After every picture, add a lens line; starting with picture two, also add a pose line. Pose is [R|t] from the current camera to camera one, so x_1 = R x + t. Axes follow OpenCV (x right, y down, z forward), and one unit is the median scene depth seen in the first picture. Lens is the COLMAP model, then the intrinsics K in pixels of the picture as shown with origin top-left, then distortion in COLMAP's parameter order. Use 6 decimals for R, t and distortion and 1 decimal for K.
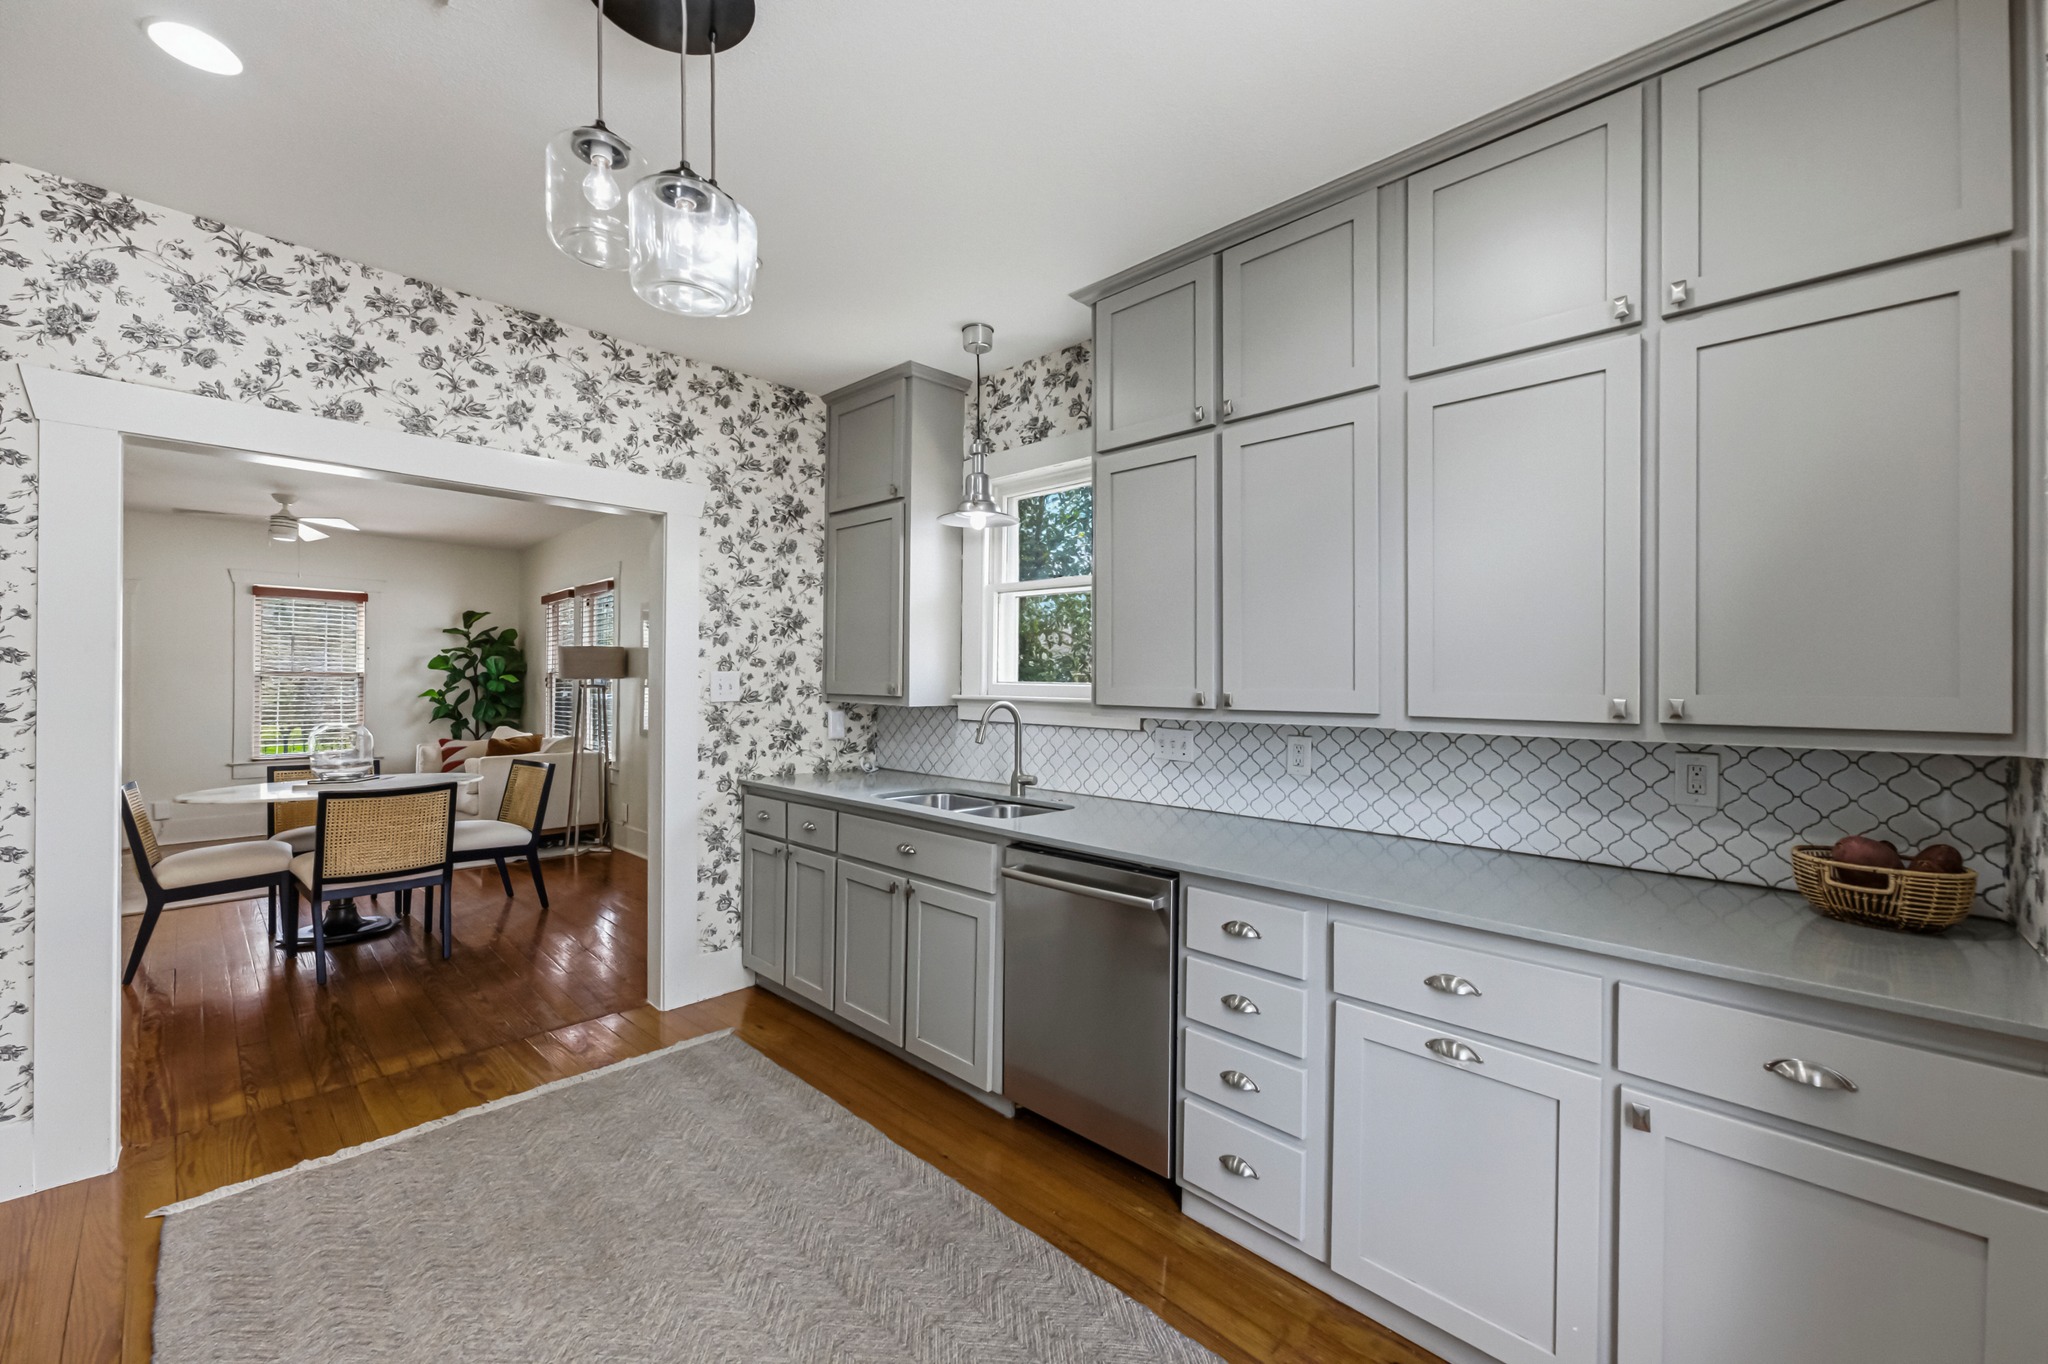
lens RADIAL K [[811.9, 0, 1035.1], [0, 811.9, 676.7], [0, 0, 1]] dist [-0.010903, 0.005898]
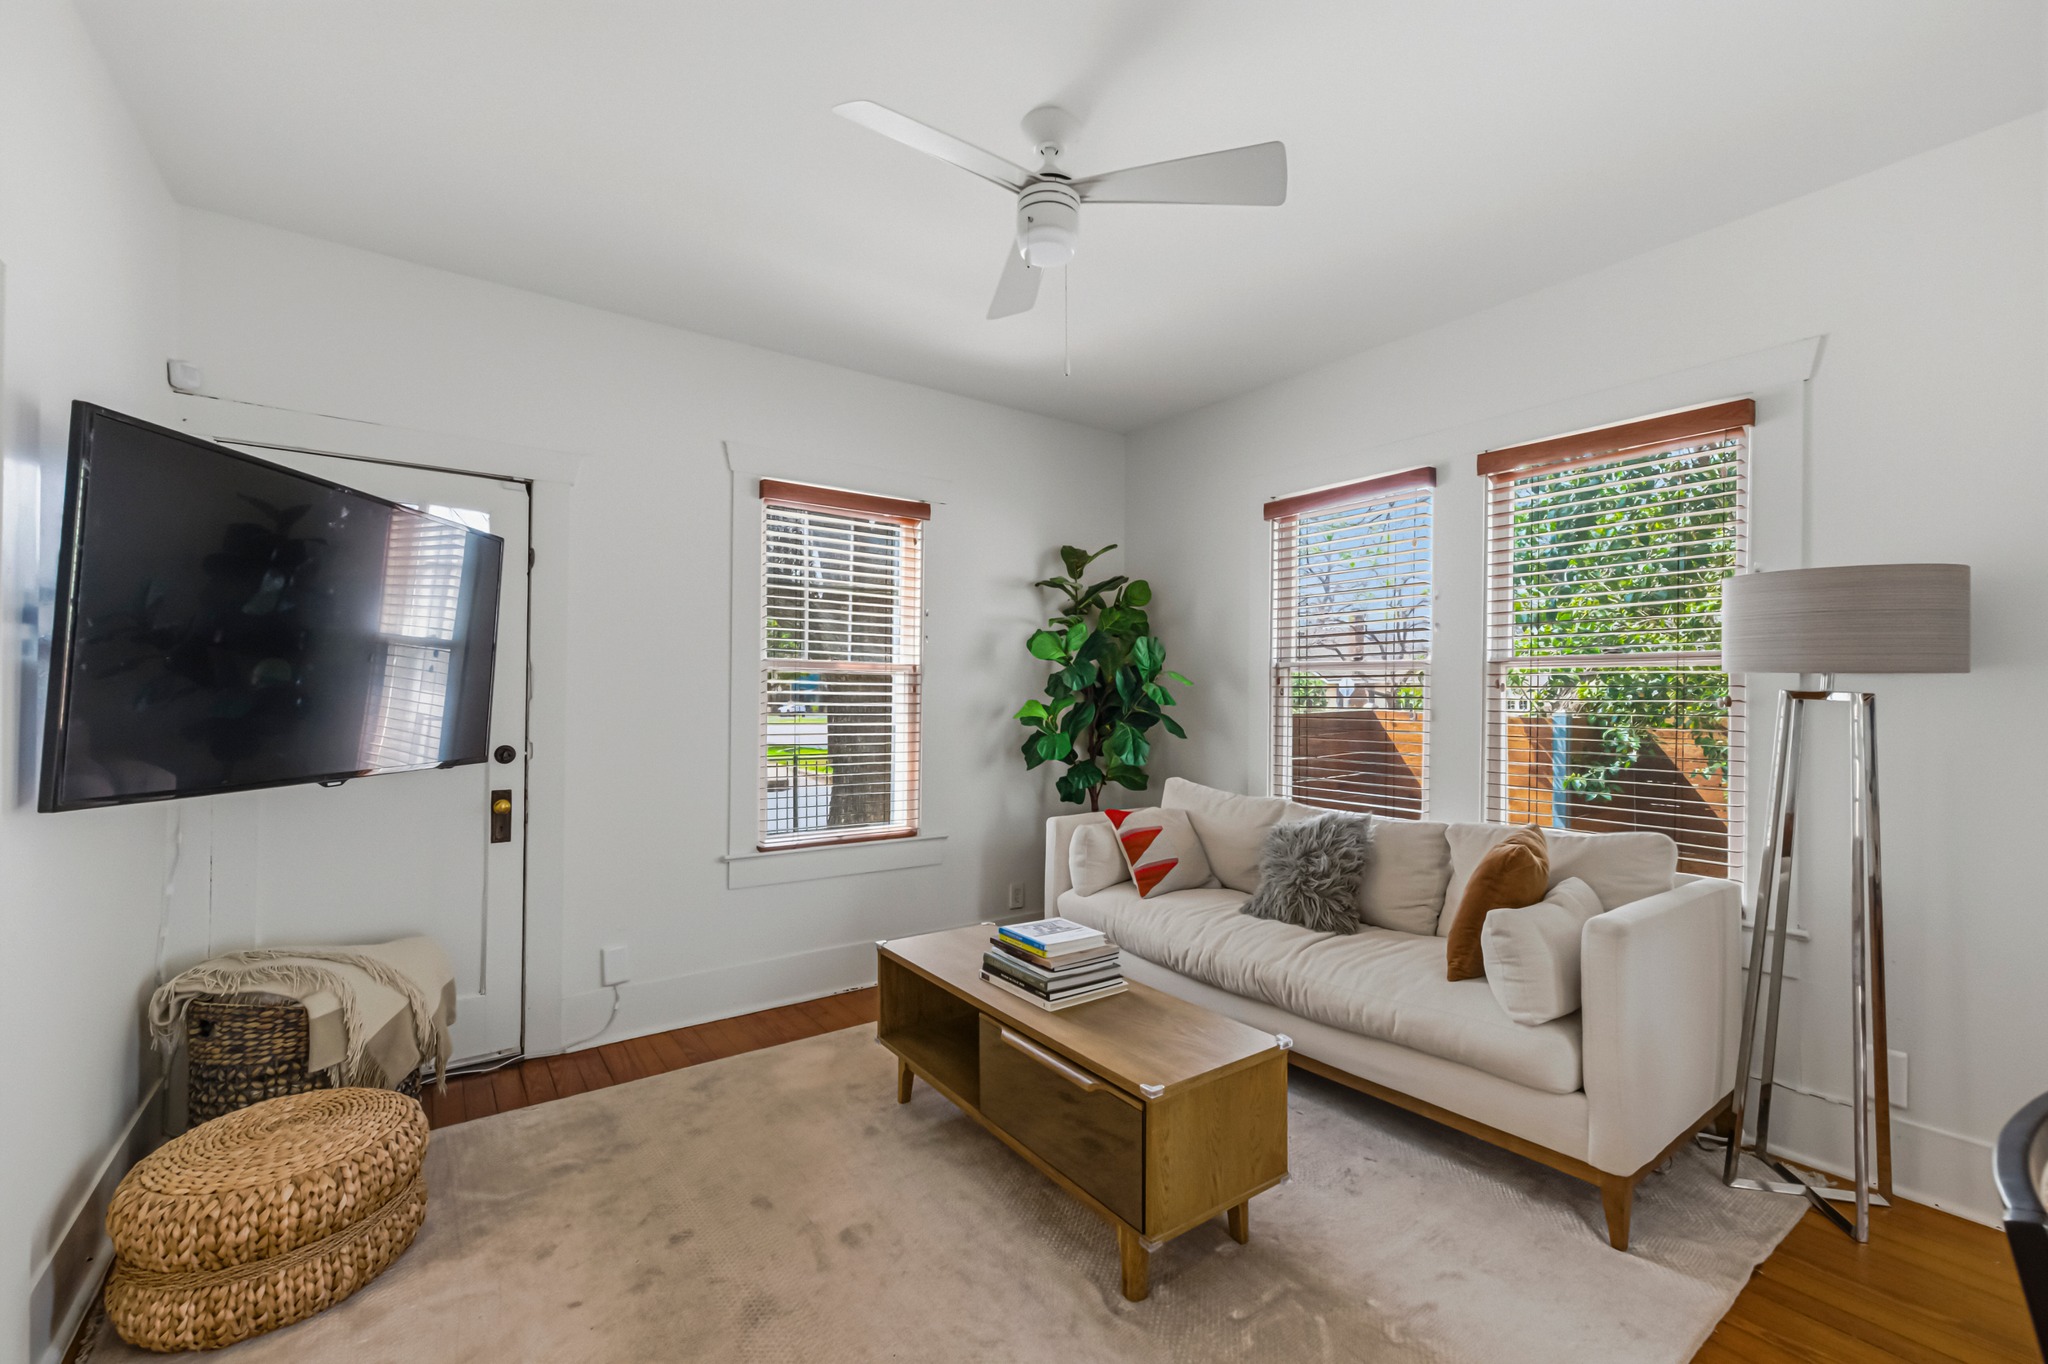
lens RADIAL K [[849.3, 0, 1031.7], [0, 849.3, 682.4], [0, 0, 1]] dist [-0.001595, 0.002686]
pose [[0.983840, 0.005255, -0.178972, -0.646280], [-0.006204, 0.999969, -0.004748, 0.007143], [0.178942, 0.005782, 0.983843, 0.483027]]
